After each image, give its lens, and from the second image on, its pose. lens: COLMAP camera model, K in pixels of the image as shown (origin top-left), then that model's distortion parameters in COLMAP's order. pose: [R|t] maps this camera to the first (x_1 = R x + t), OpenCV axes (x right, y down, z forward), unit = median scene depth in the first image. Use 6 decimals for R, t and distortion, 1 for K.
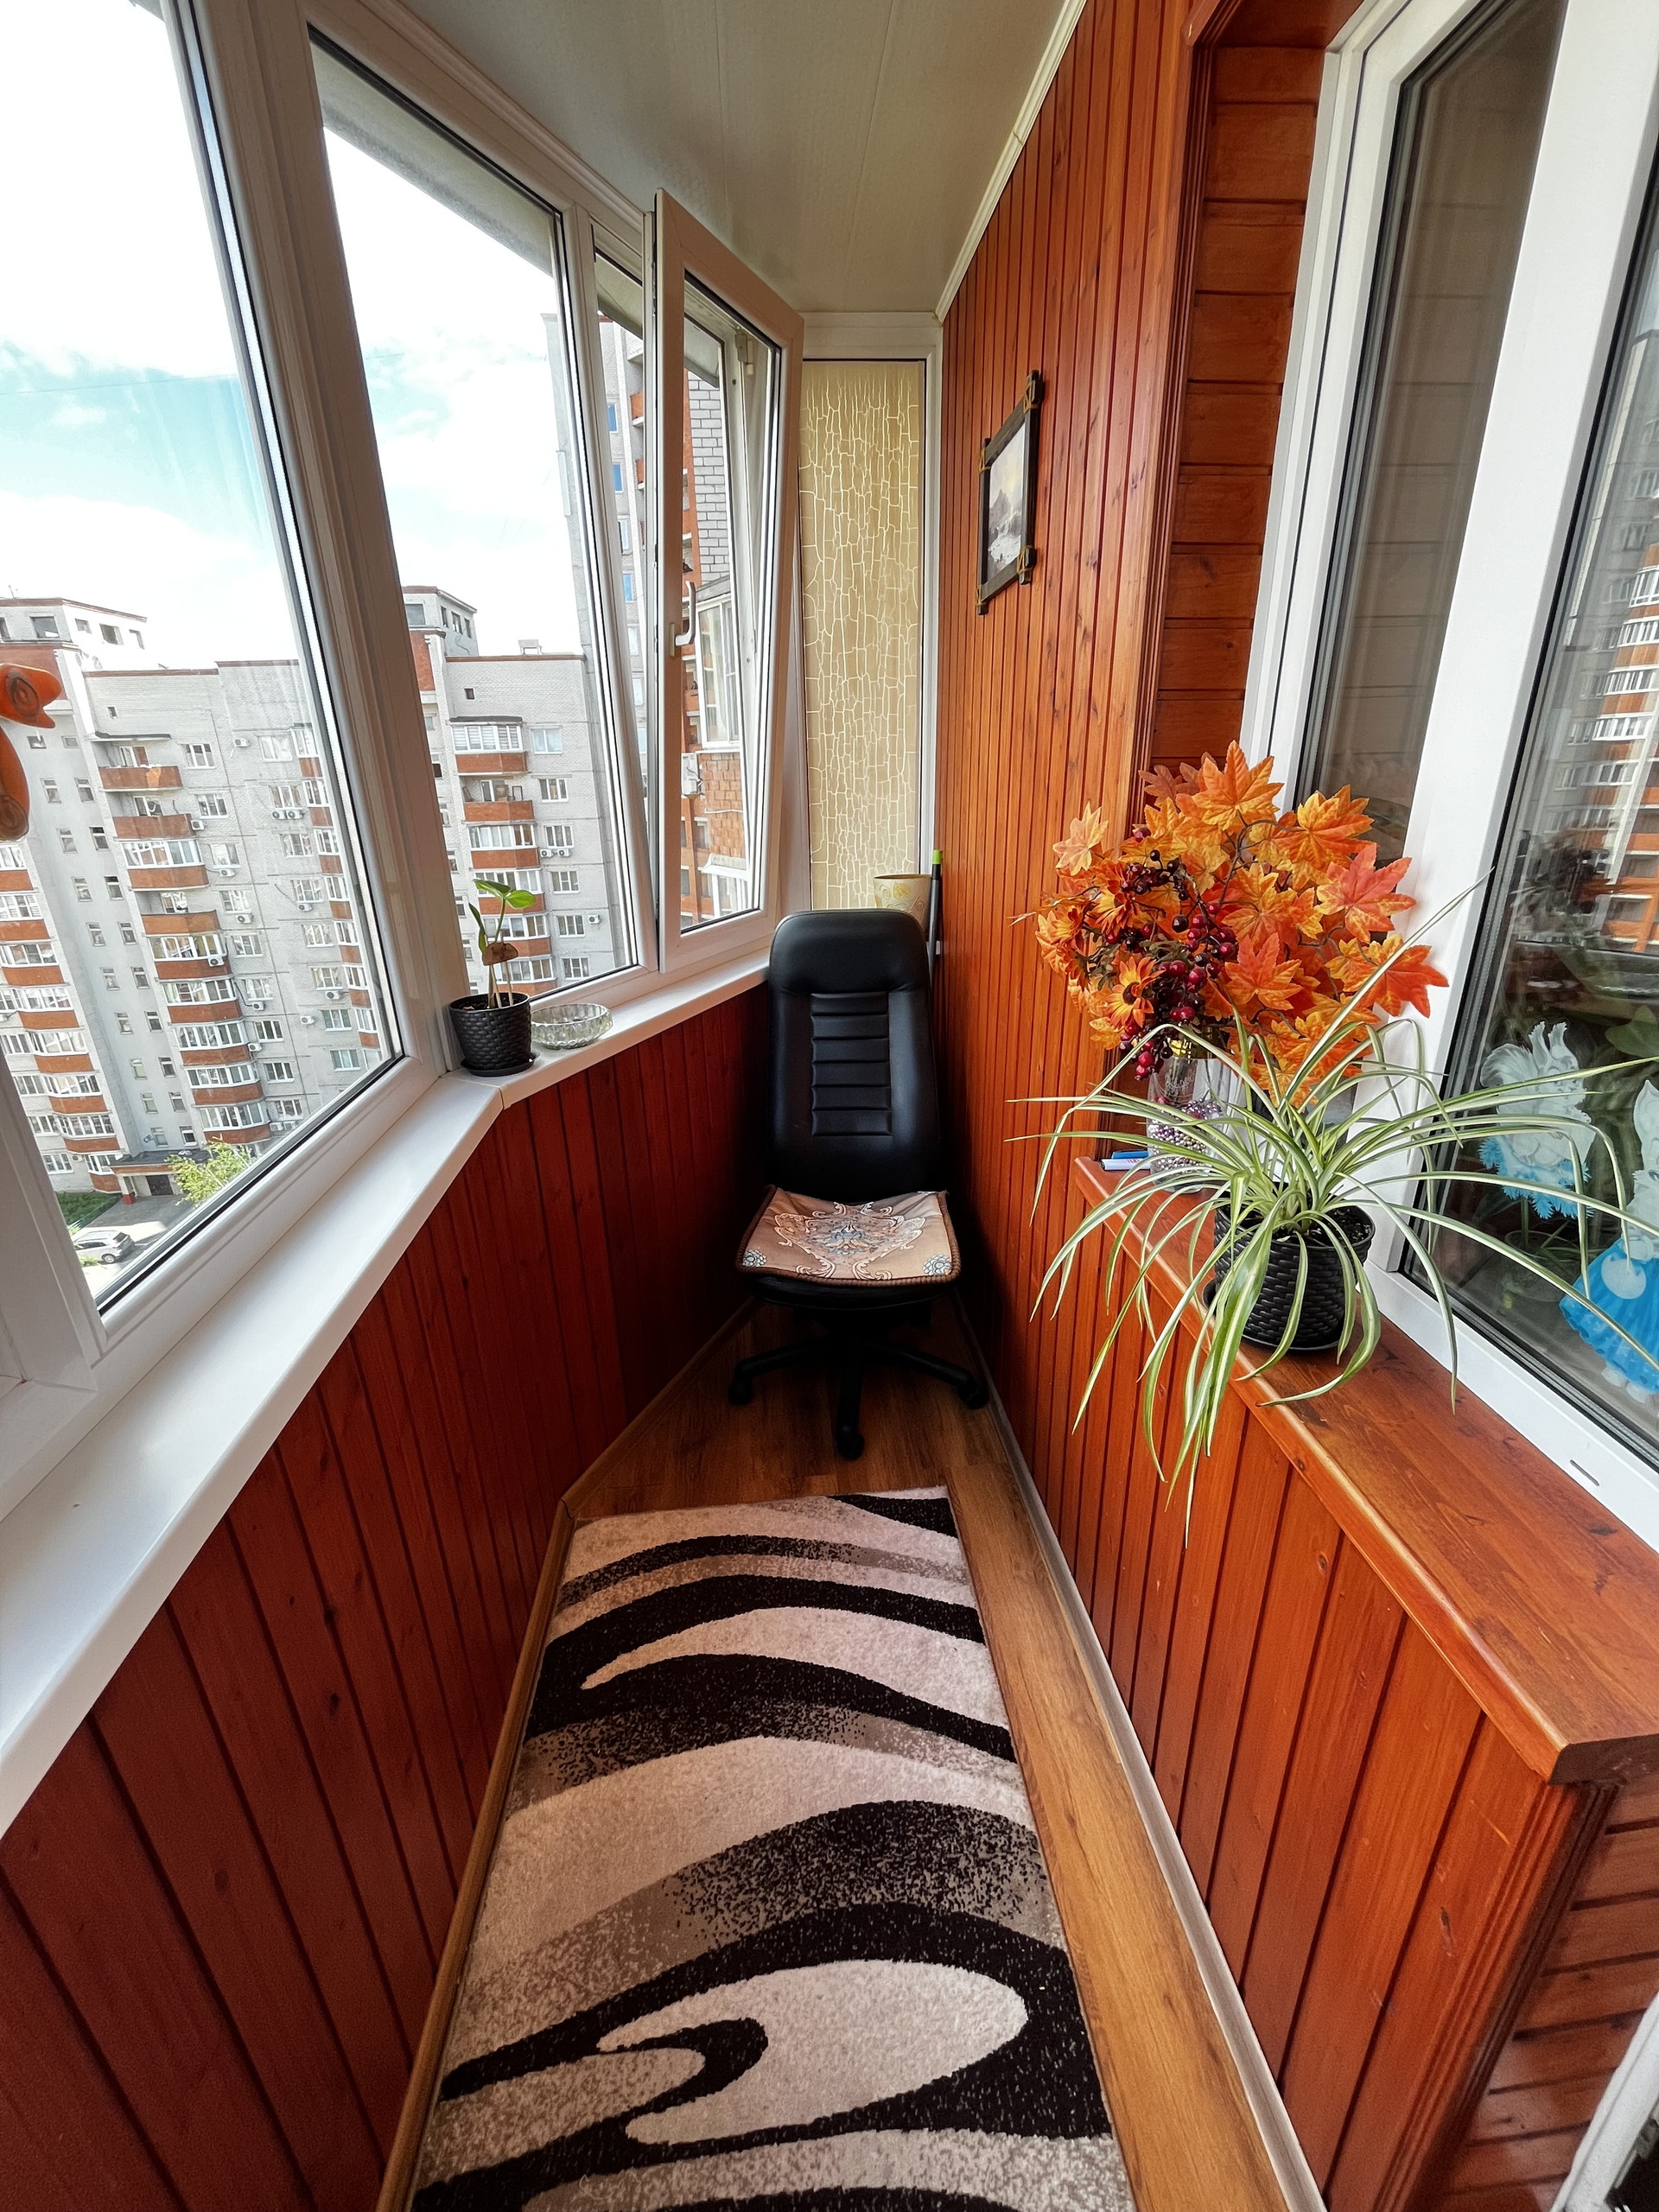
lens RADIAL K [[891.6, 0, 819.4], [0, 891.6, 1107.3], [0, 0, 1]] dist [-0.001911, -0.000189]
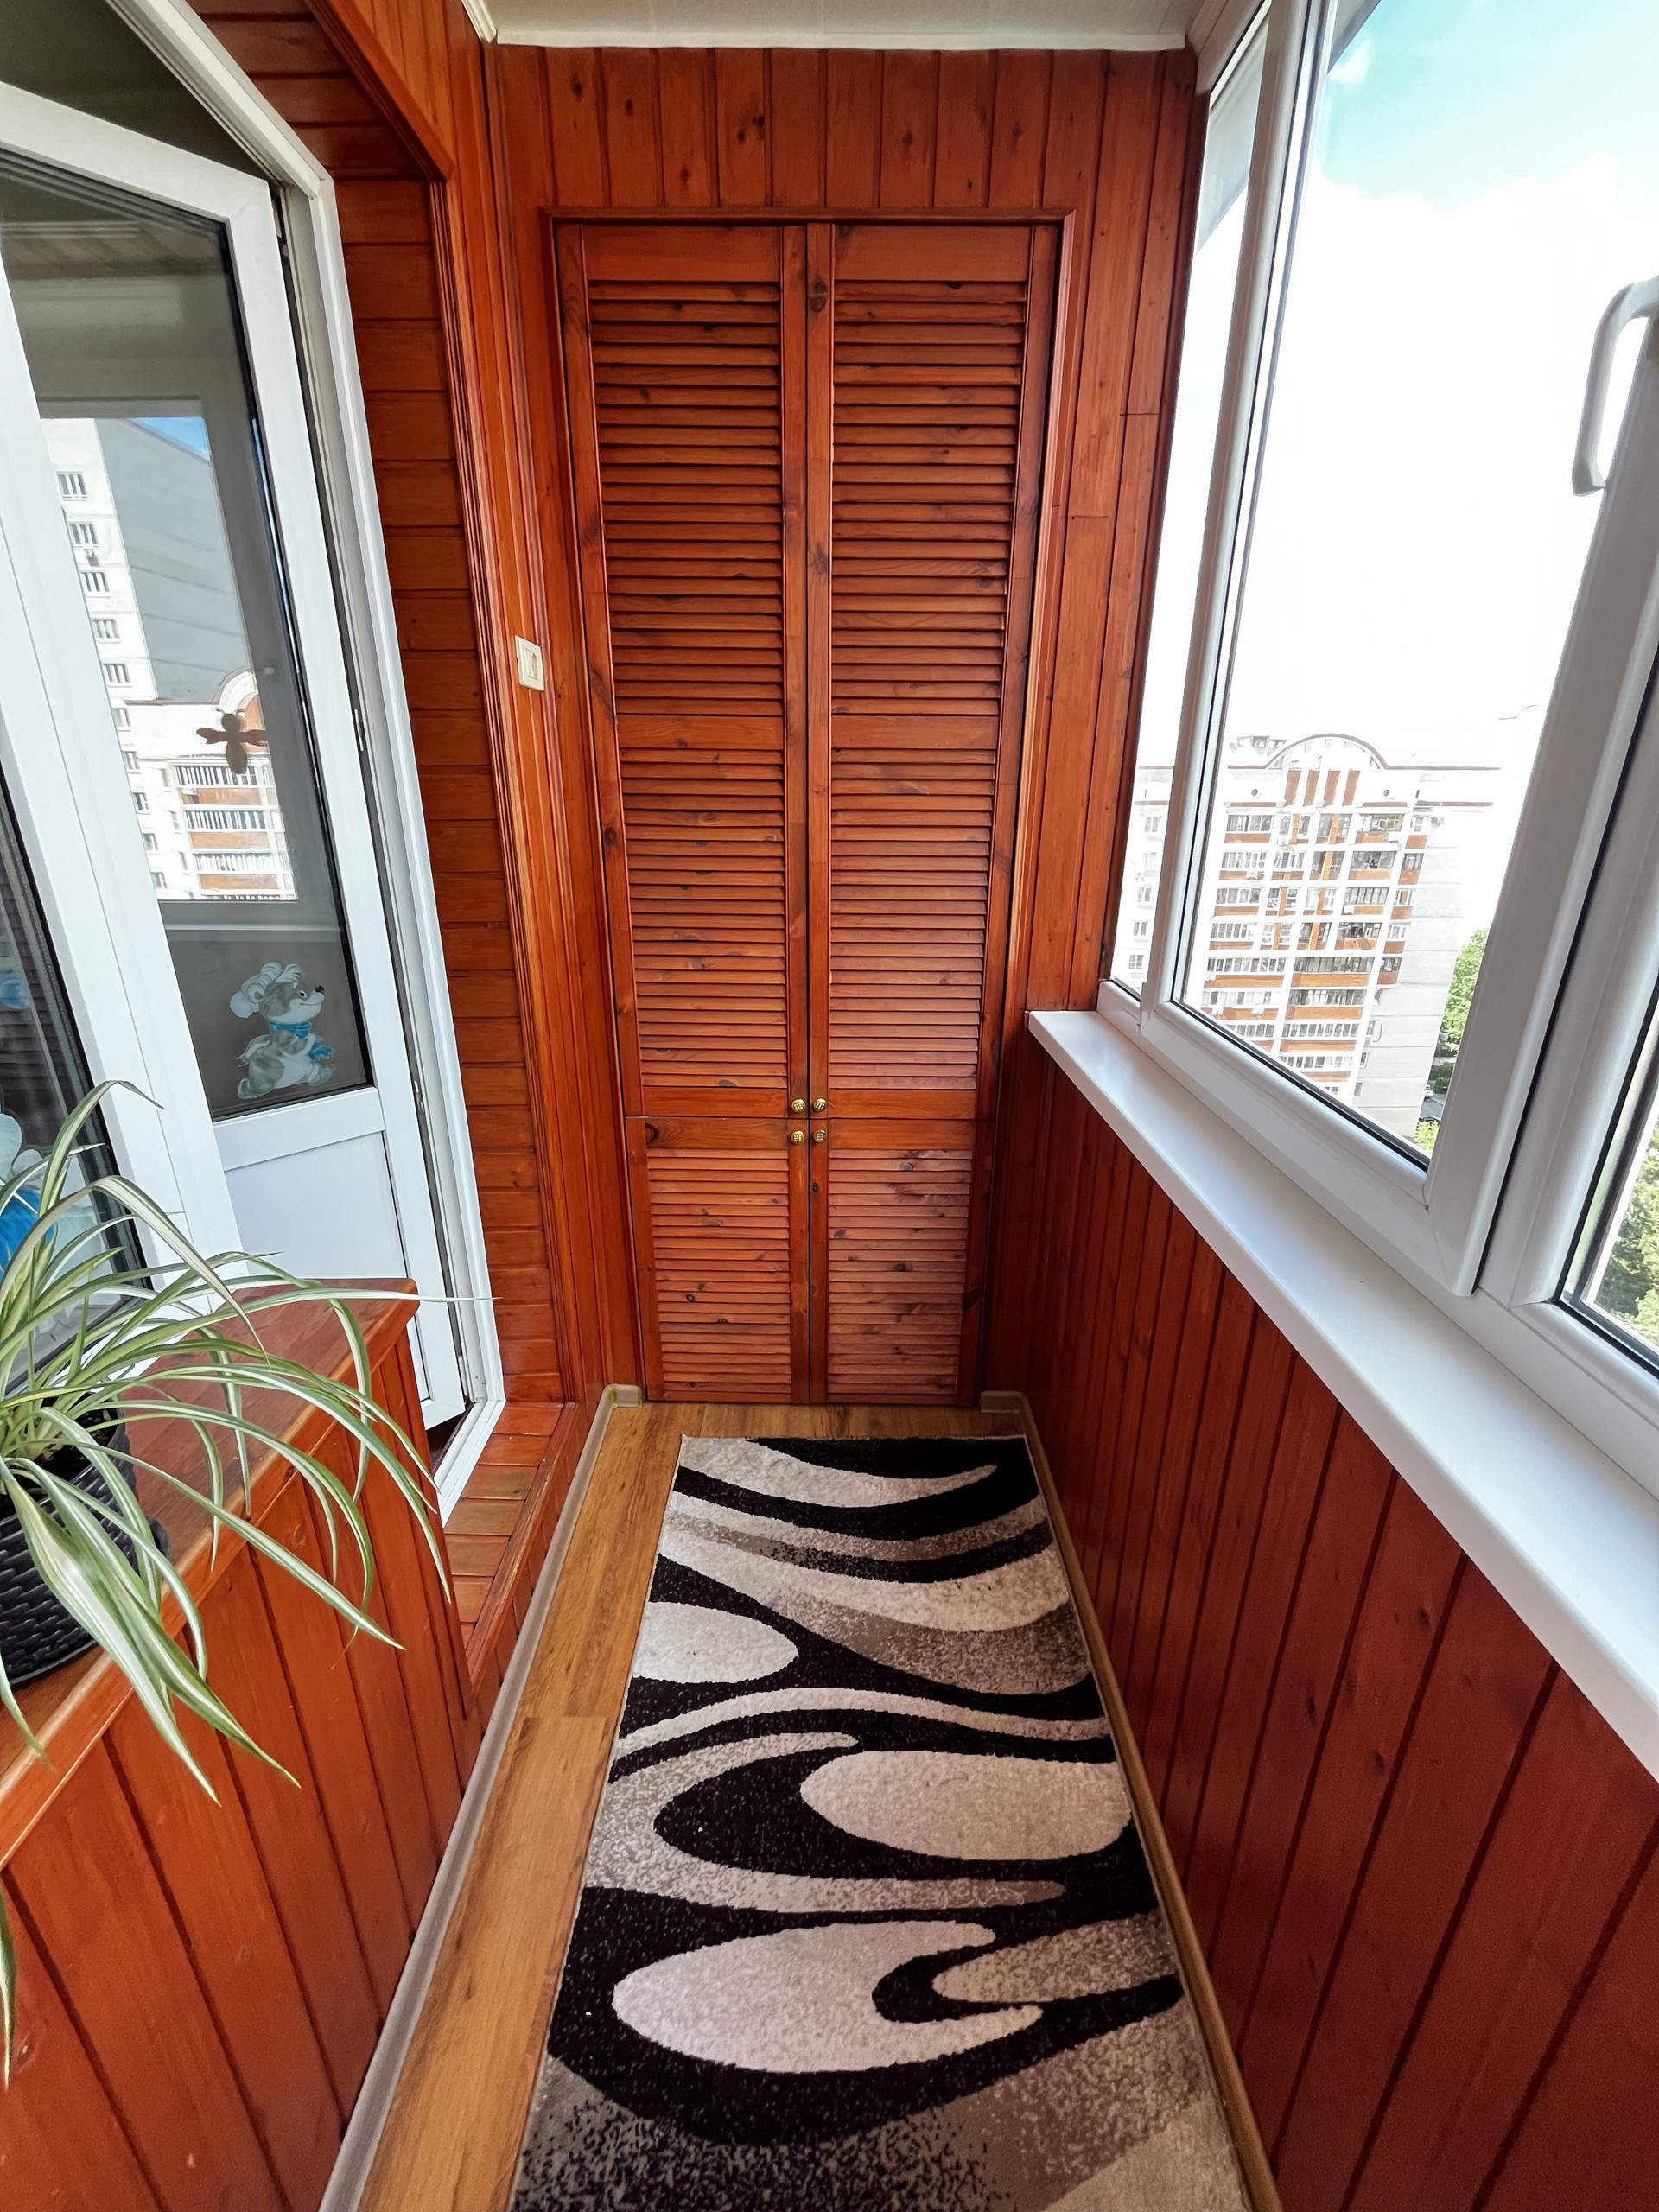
lens RADIAL K [[891.6, 0, 814.0], [0, 891.6, 1087.6], [0, 0, 1]] dist [-0.001911, -0.000189]
pose [[-0.996311, -0.009258, 0.085315, -0.066152], [0.048259, 0.761630, 0.646212, -0.384337], [-0.070961, 0.647946, -0.758374, 1.057805]]
